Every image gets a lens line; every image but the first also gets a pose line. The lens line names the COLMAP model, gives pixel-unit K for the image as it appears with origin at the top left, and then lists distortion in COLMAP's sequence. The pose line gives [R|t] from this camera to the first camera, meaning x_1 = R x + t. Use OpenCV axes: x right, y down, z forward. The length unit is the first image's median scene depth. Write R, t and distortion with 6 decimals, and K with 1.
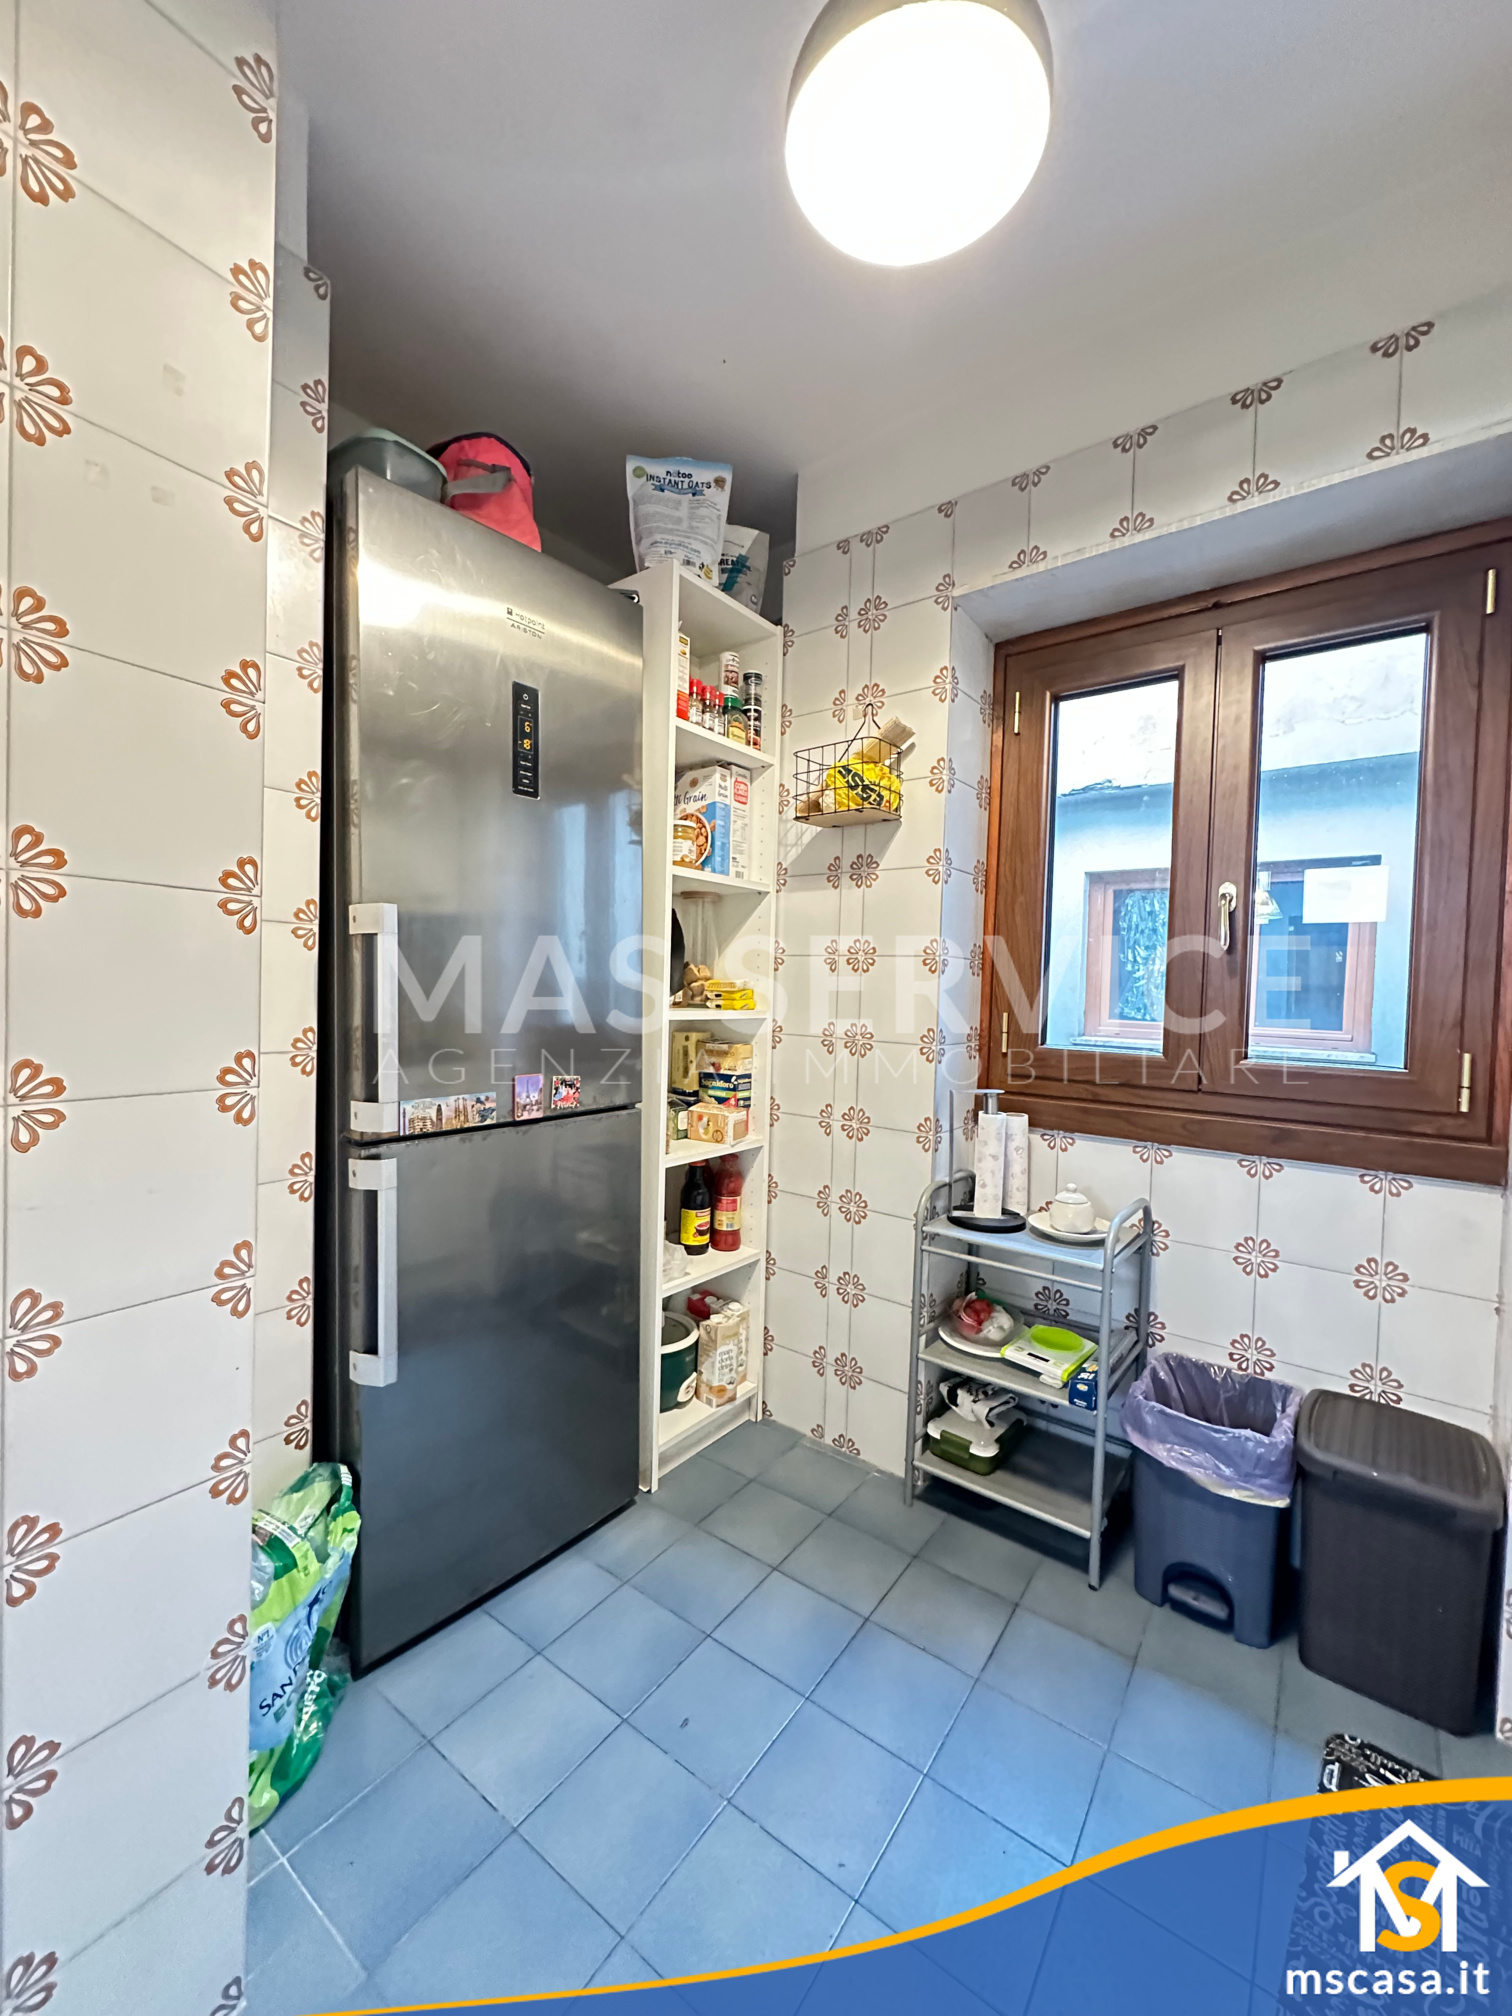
lens RADIAL K [[807.3, 0, 757.4], [0, 807.3, 1010.3], [0, 0, 1]] dist [-0.006039, 0.001093]
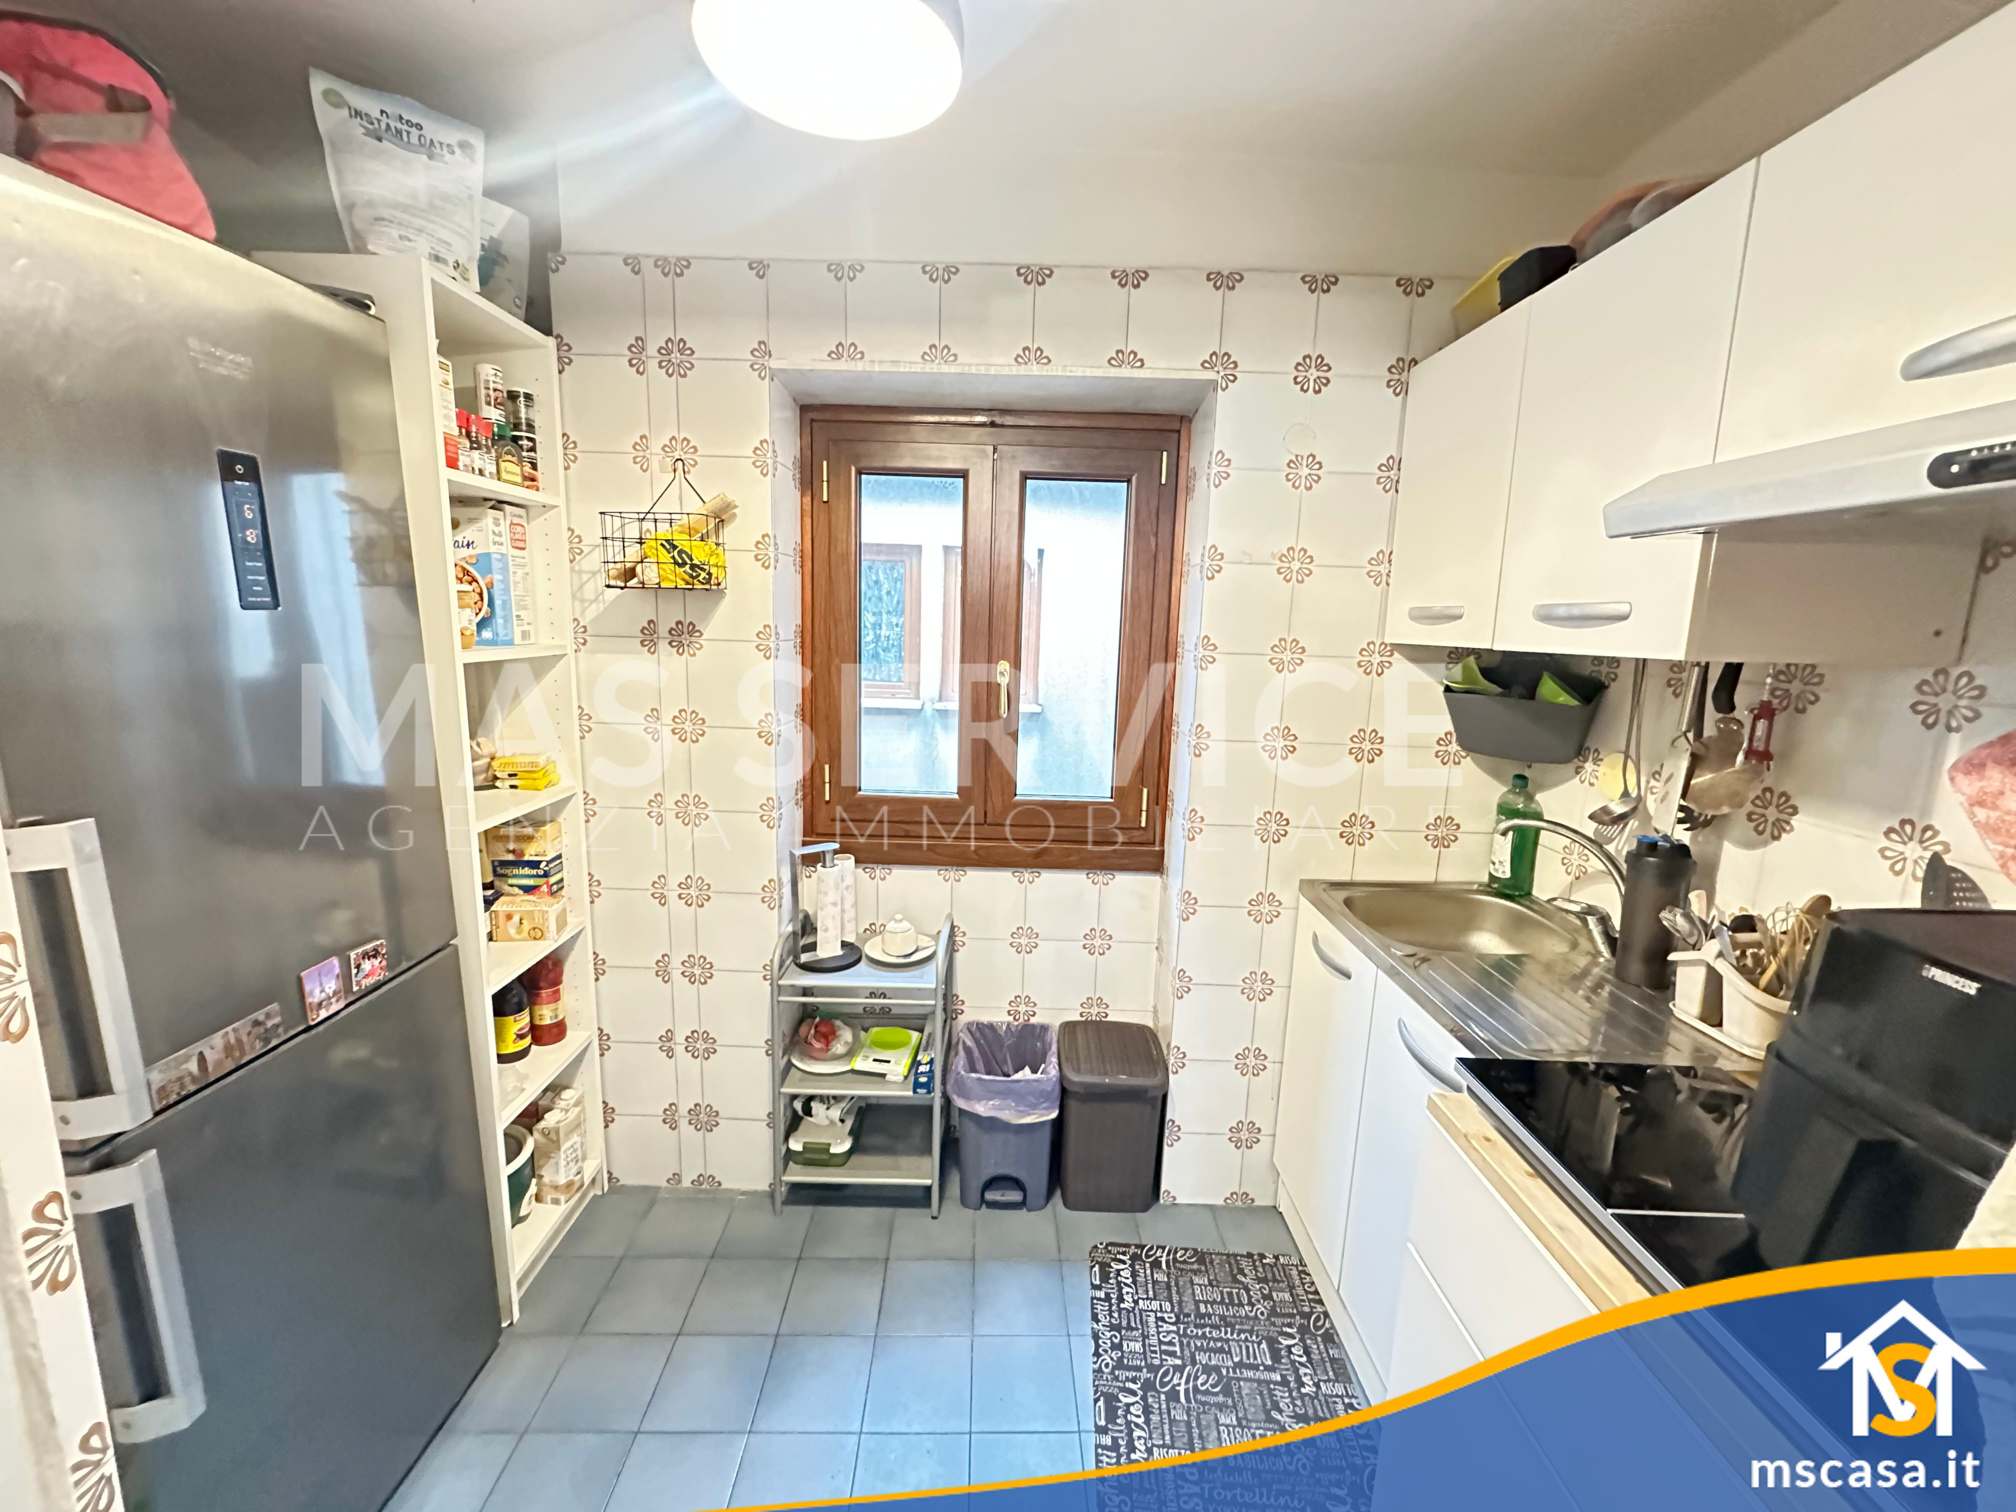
lens RADIAL K [[807.3, 0, 1007.3], [0, 807.3, 751.3], [0, 0, 1]] dist [-0.006039, 0.001093]
pose [[0.792146, -0.106664, 0.600939, -0.174780], [0.009311, 0.986608, 0.162845, -0.216375], [-0.610260, -0.123402, 0.782531, -0.003258]]
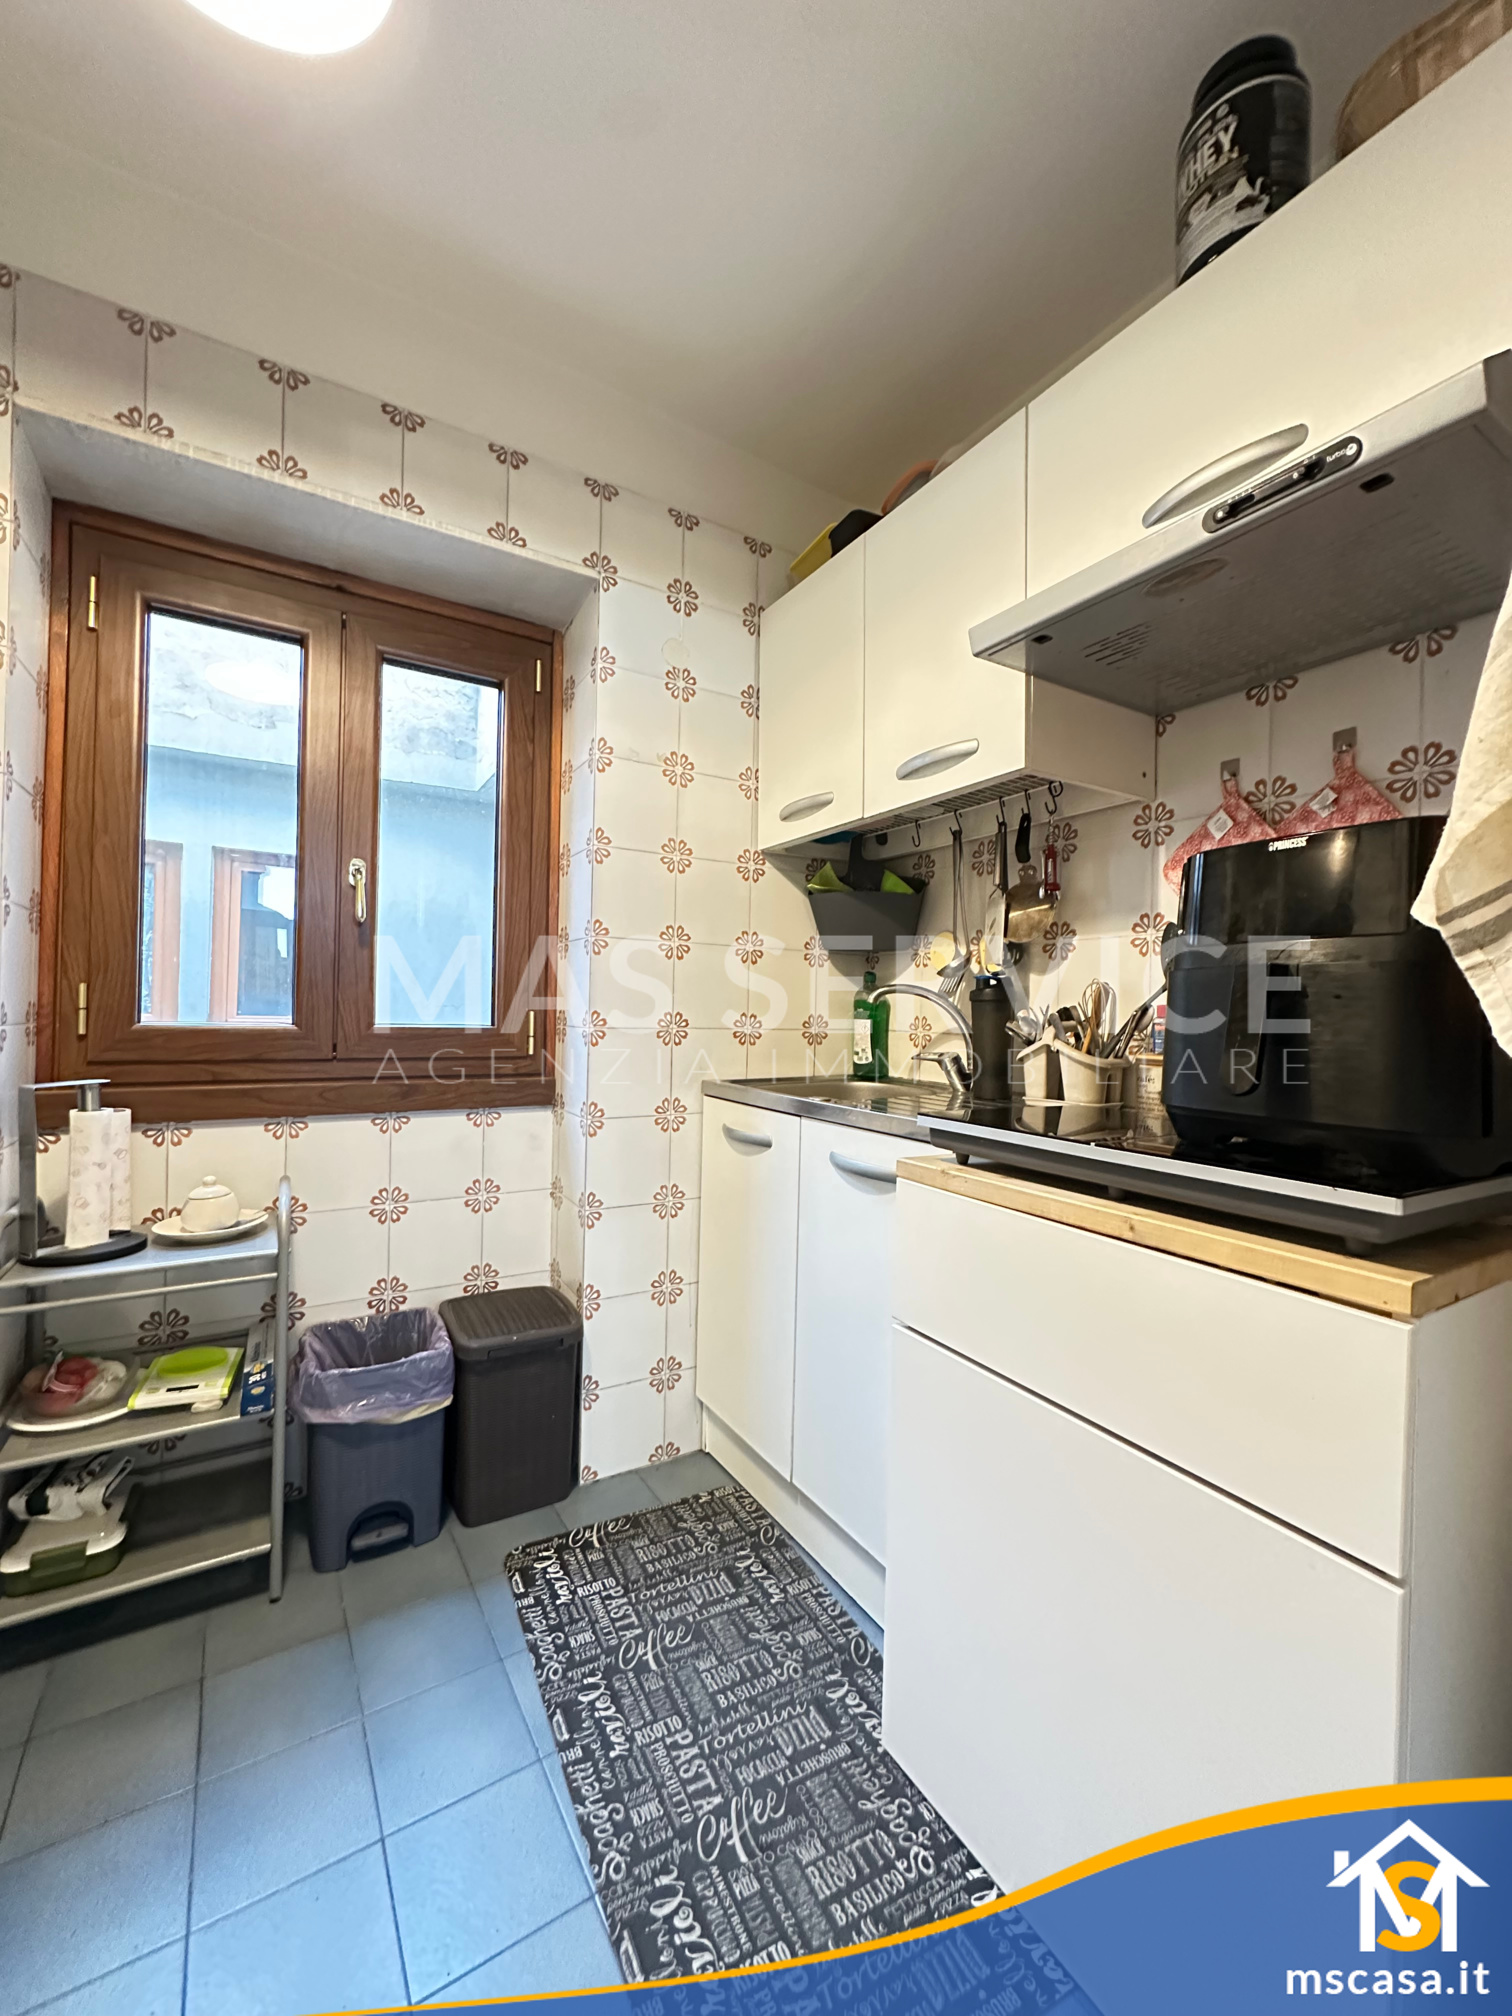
lens RADIAL K [[807.3, 0, 759.6], [0, 807.3, 1008.6], [0, 0, 1]] dist [-0.006039, 0.001093]
pose [[0.357578, -0.020424, 0.933660, -0.208351], [0.014017, 0.999766, 0.016502, 0.026573], [-0.933778, 0.007186, 0.357781, 0.128164]]
